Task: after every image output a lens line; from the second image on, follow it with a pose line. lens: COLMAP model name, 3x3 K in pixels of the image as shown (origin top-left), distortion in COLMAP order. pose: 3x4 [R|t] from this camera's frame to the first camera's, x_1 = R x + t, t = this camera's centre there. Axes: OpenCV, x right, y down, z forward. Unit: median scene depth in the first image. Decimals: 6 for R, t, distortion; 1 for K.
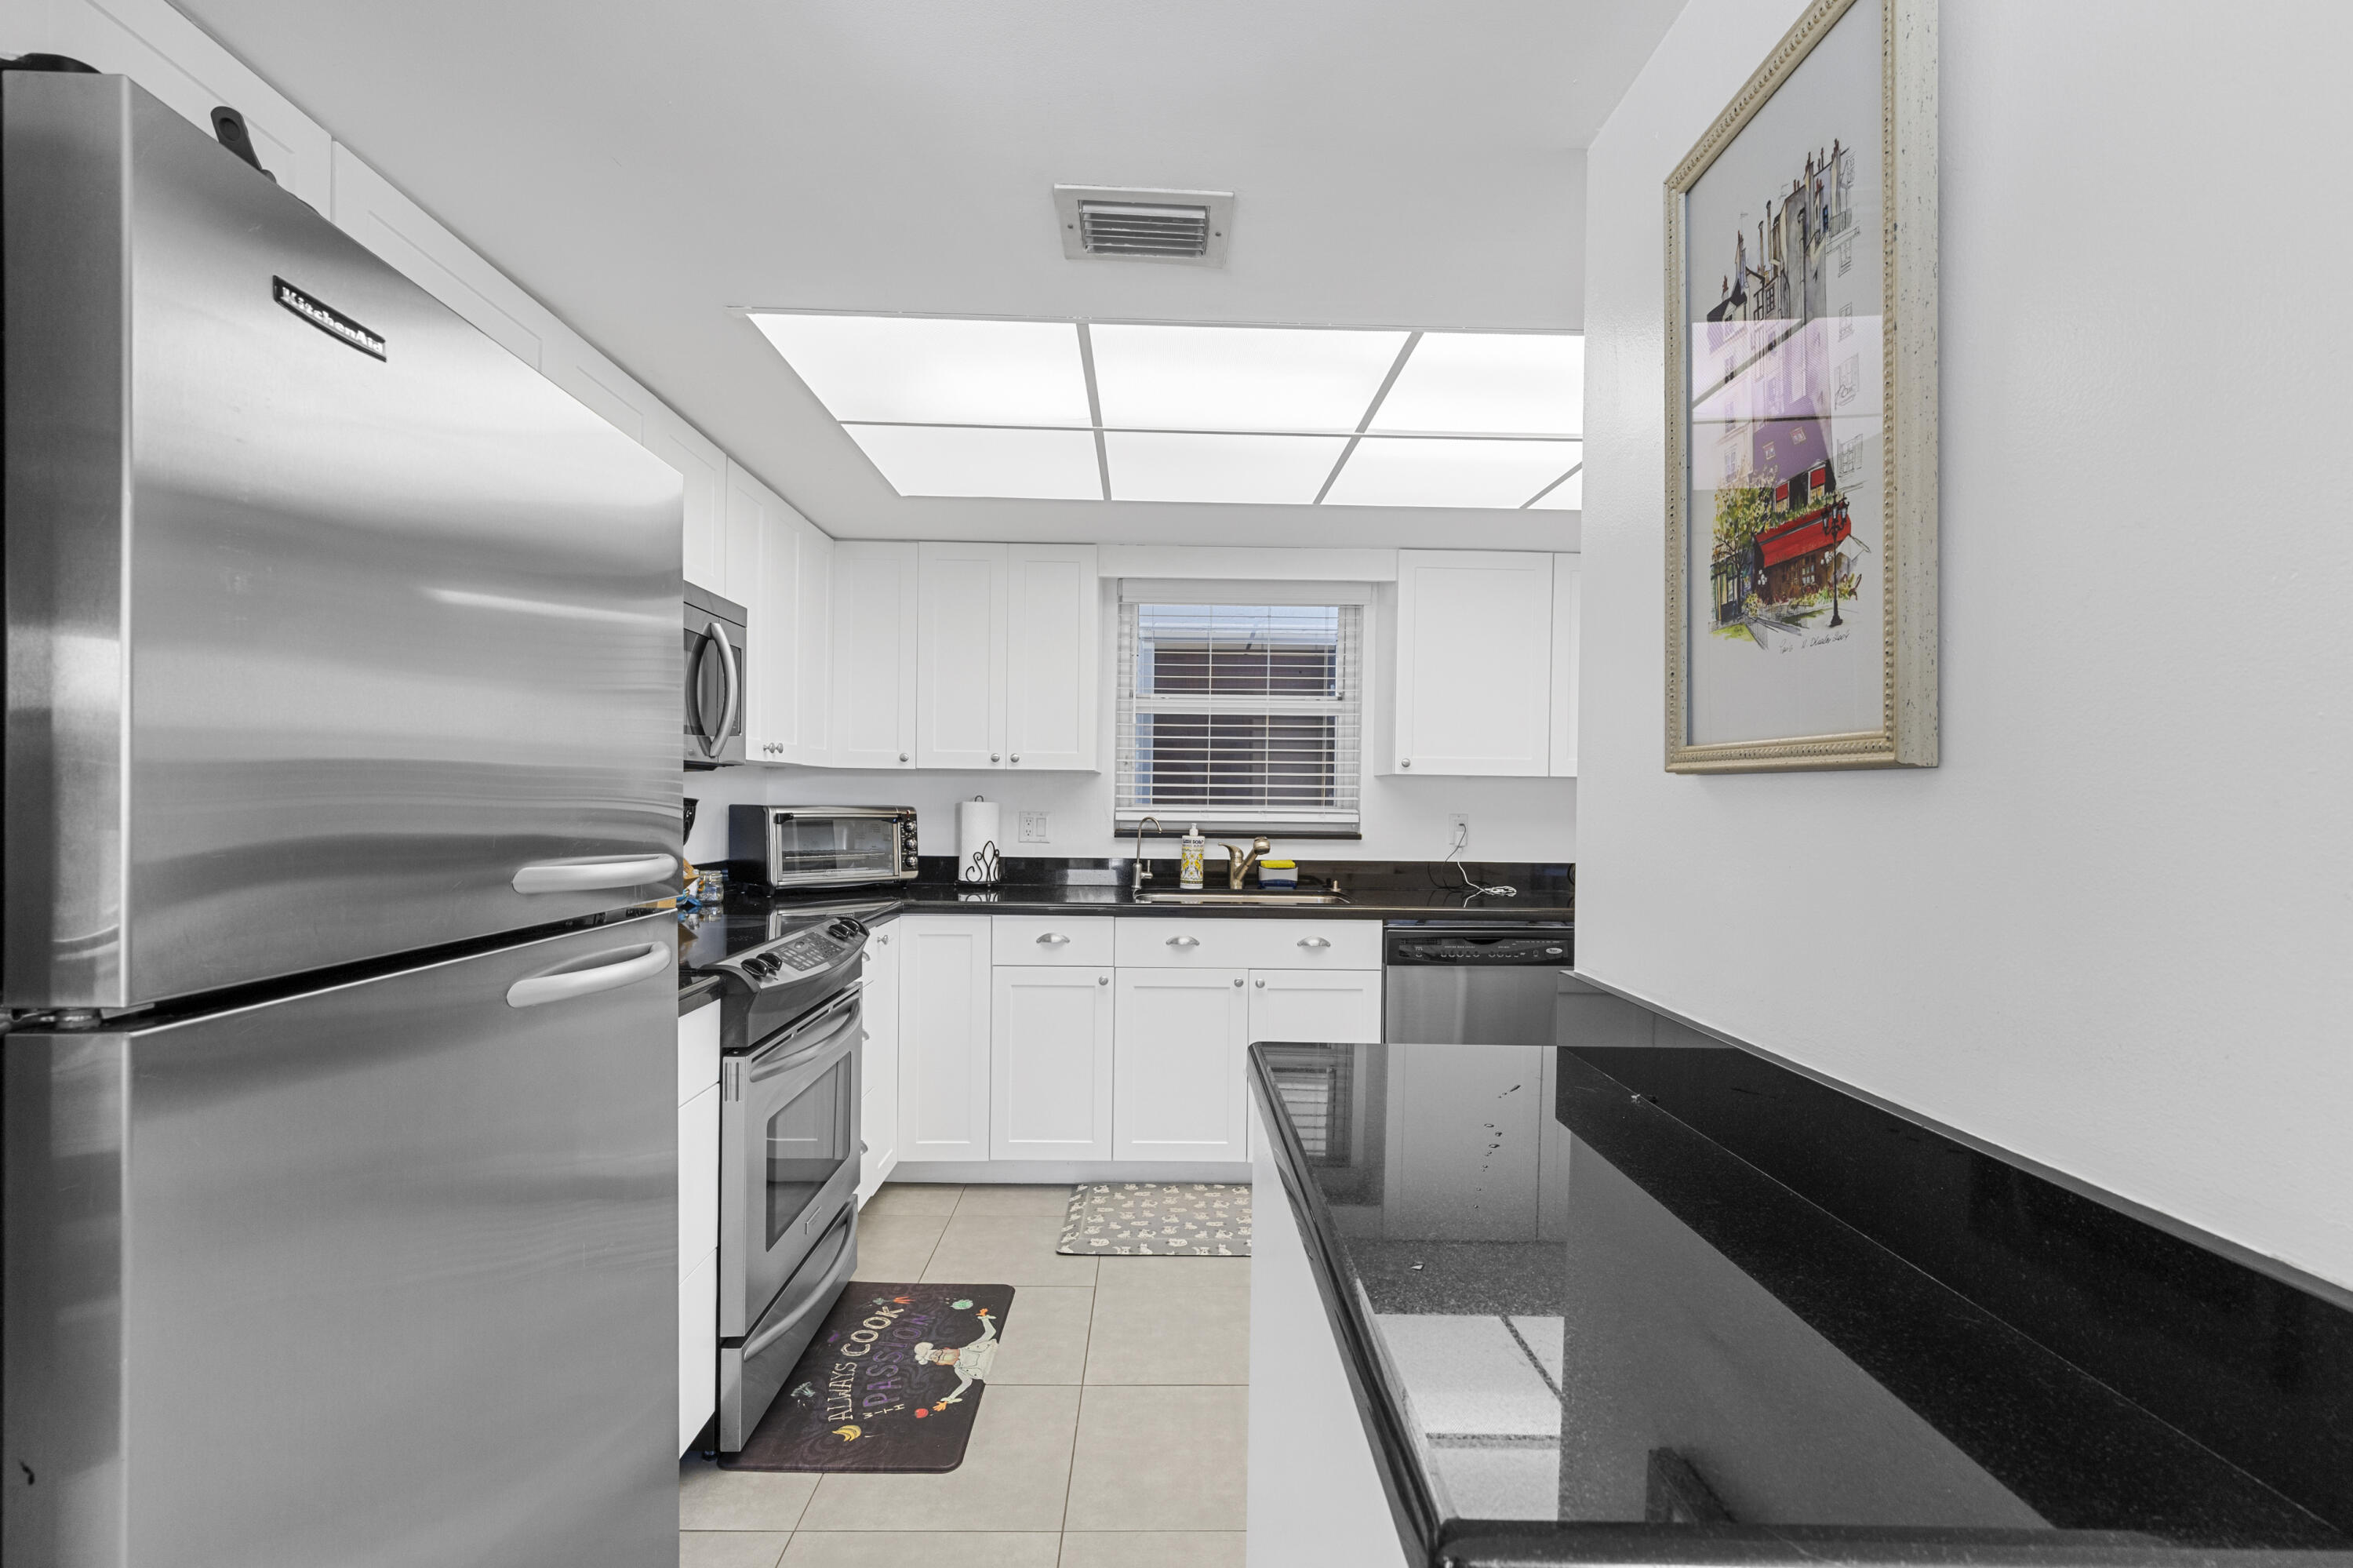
lens RADIAL K [[1056.5, 0, 1176.0], [0, 1056.5, 812.3], [0, 0, 1]] dist [0.001230, -0.000136]
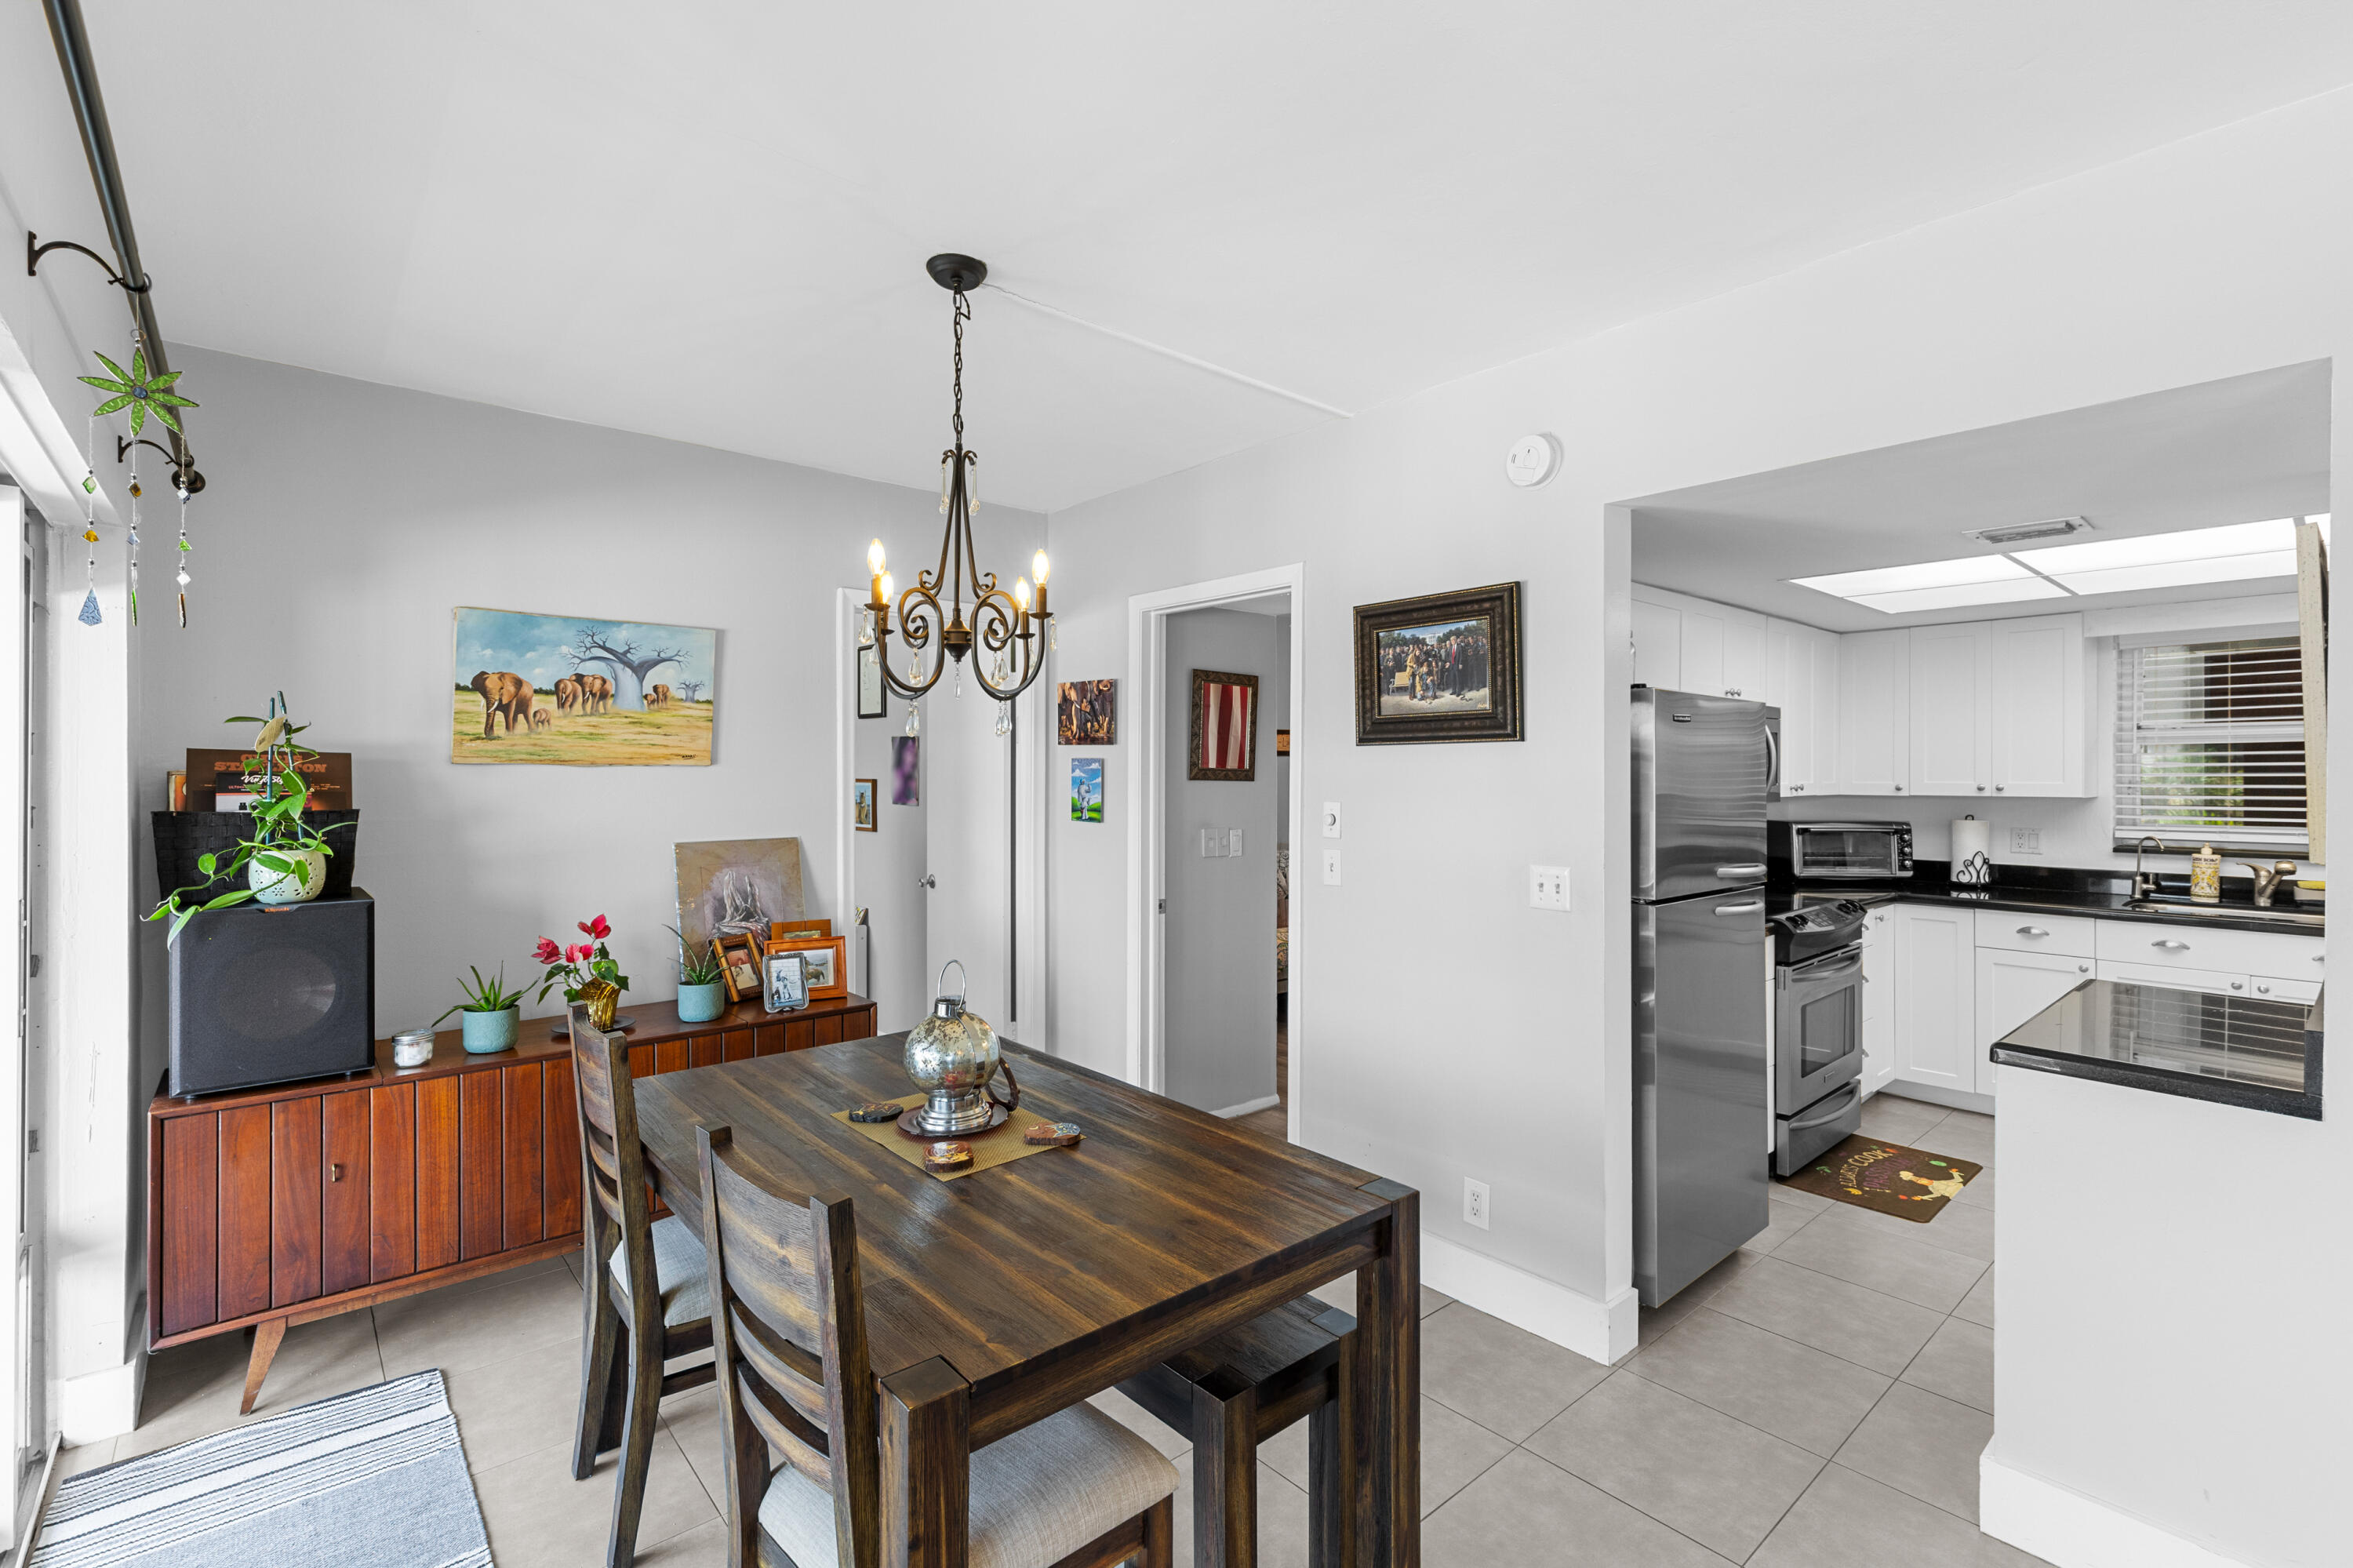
lens RADIAL K [[1056.5, 0, 1185.8], [0, 1056.5, 776.5], [0, 0, 1]] dist [0.001230, -0.000136]
pose [[0.646115, -0.009507, -0.763181, 0.199969], [-0.002710, 0.999888, -0.014750, -0.046225], [0.763235, 0.011598, 0.646016, -0.616462]]
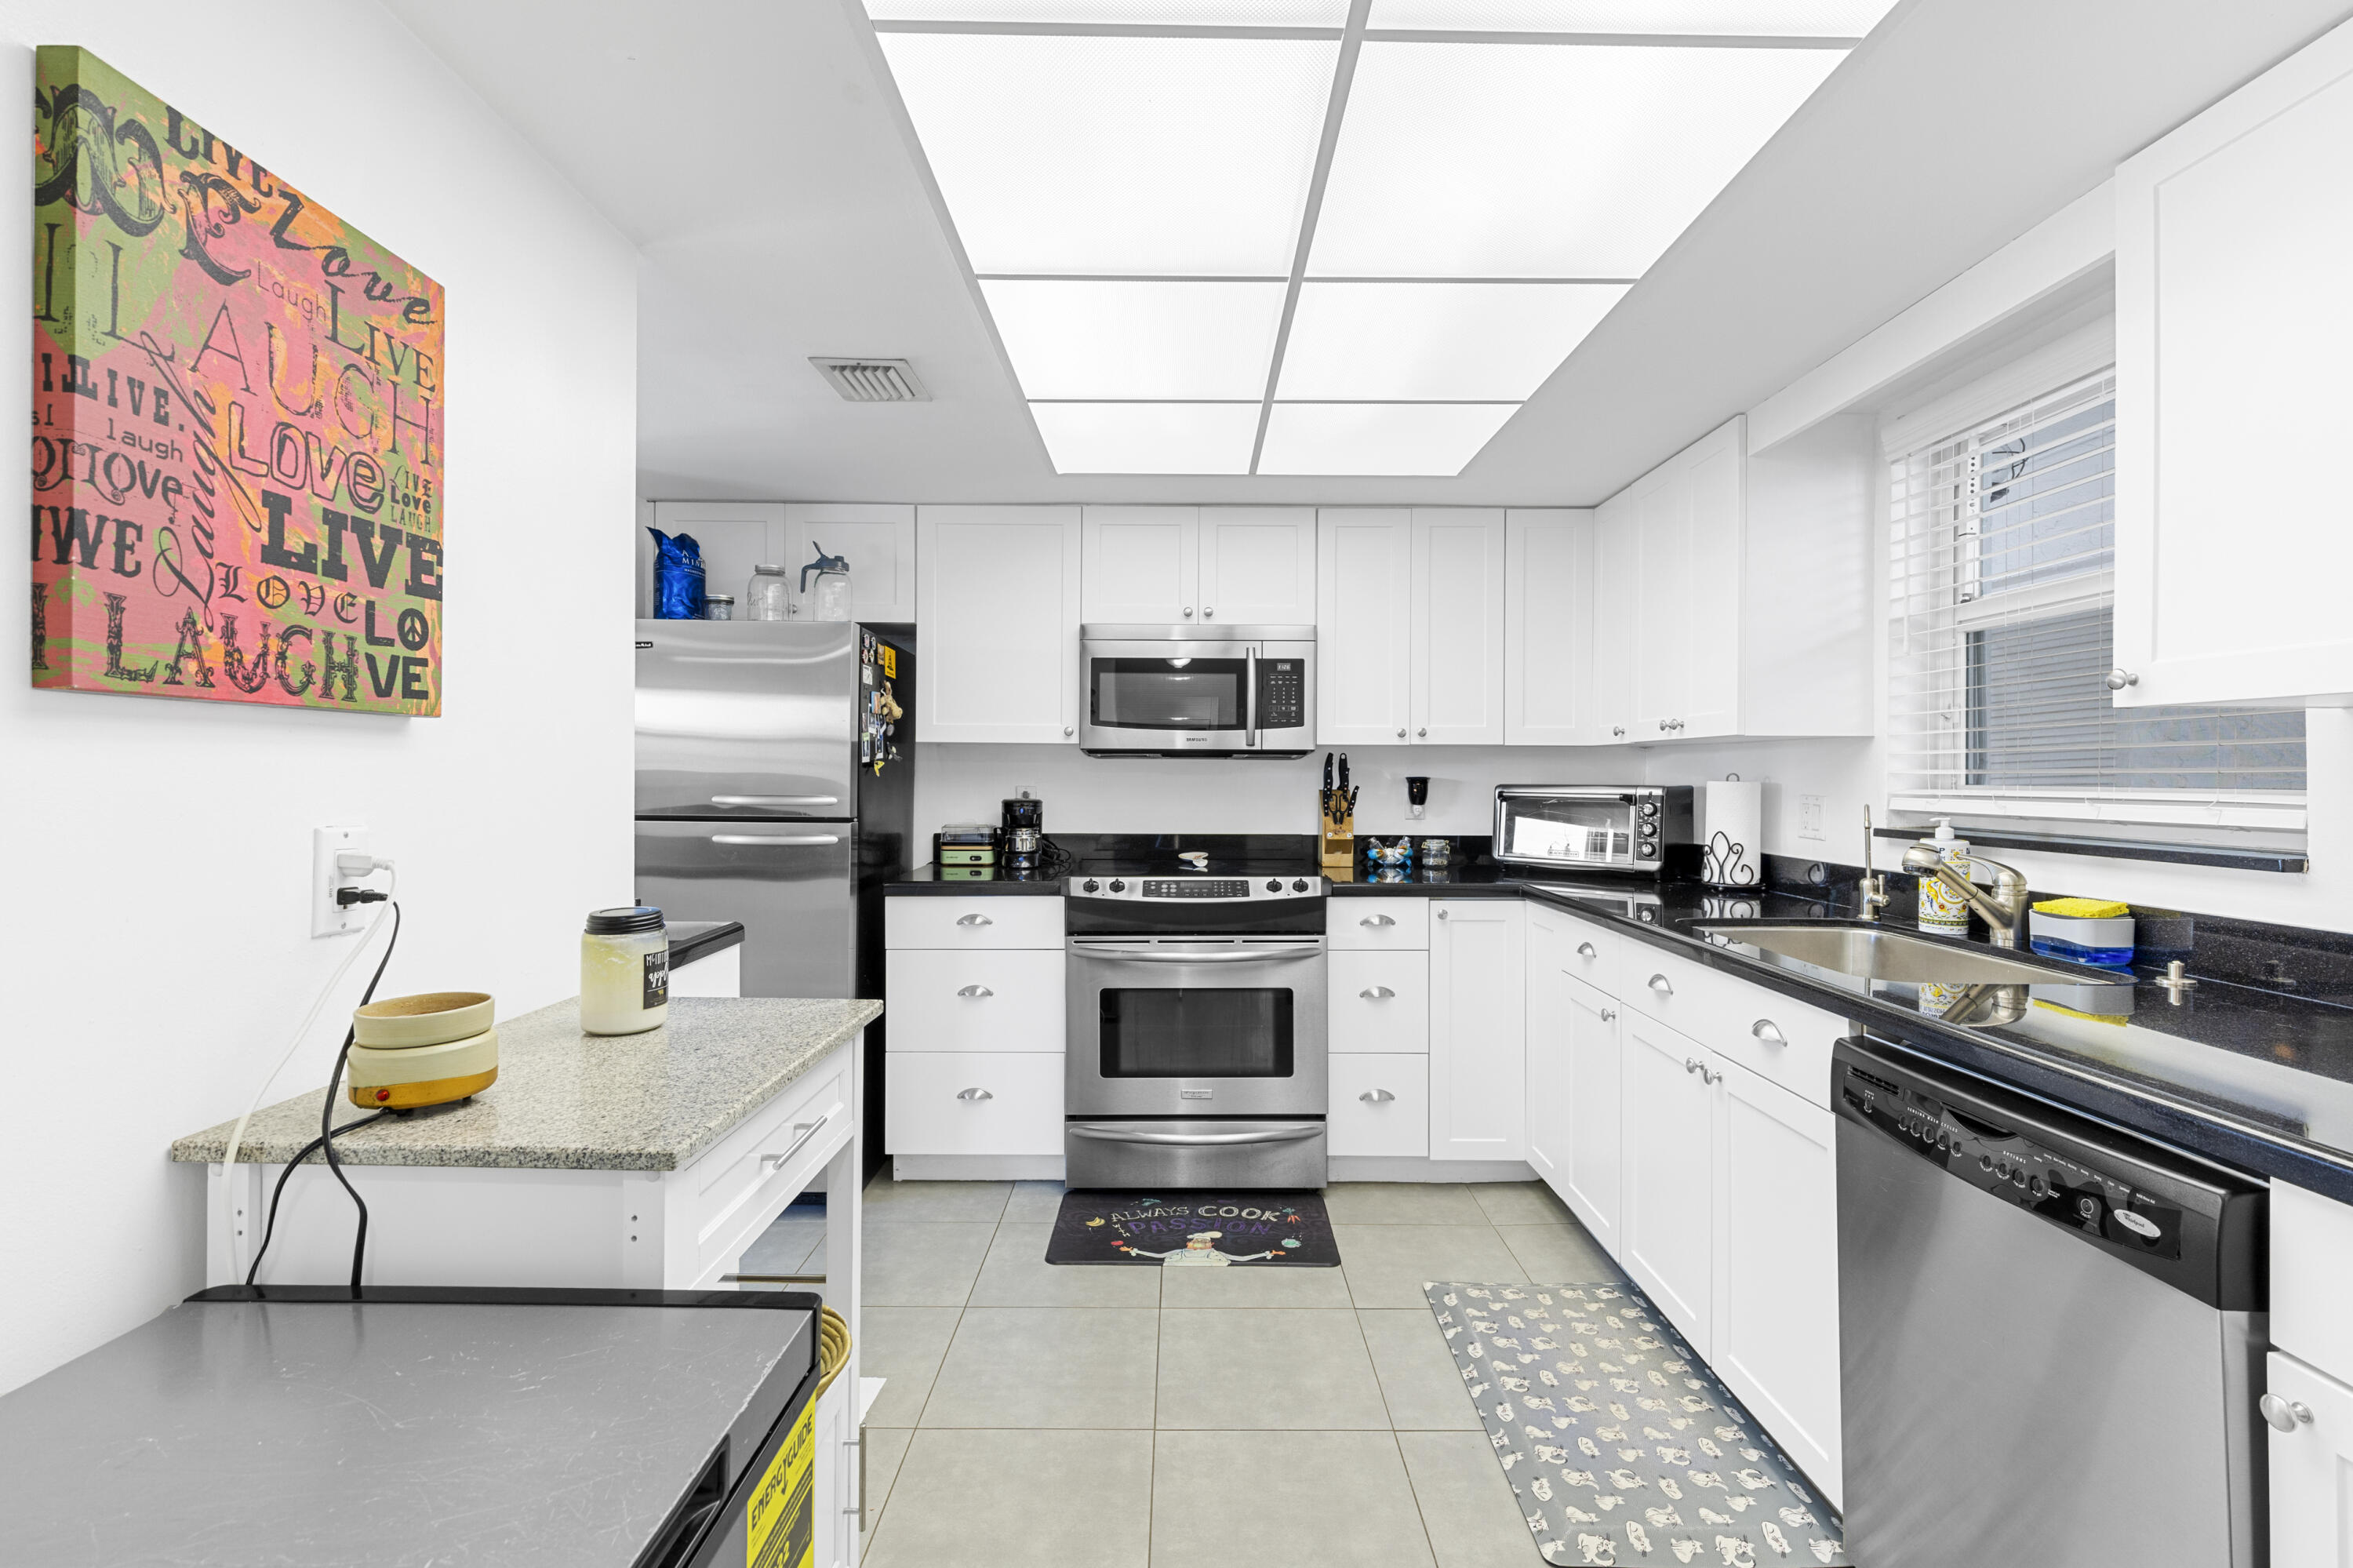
lens RADIAL K [[1056.5, 0, 1195.9], [0, 1056.5, 763.0], [0, 0, 1]] dist [0.001230, -0.000136]
pose [[-0.012619, -0.021521, -0.999689, 0.687552], [-0.017338, 0.999623, -0.021301, 0.000635], [0.999770, 0.017063, -0.012988, 0.704769]]
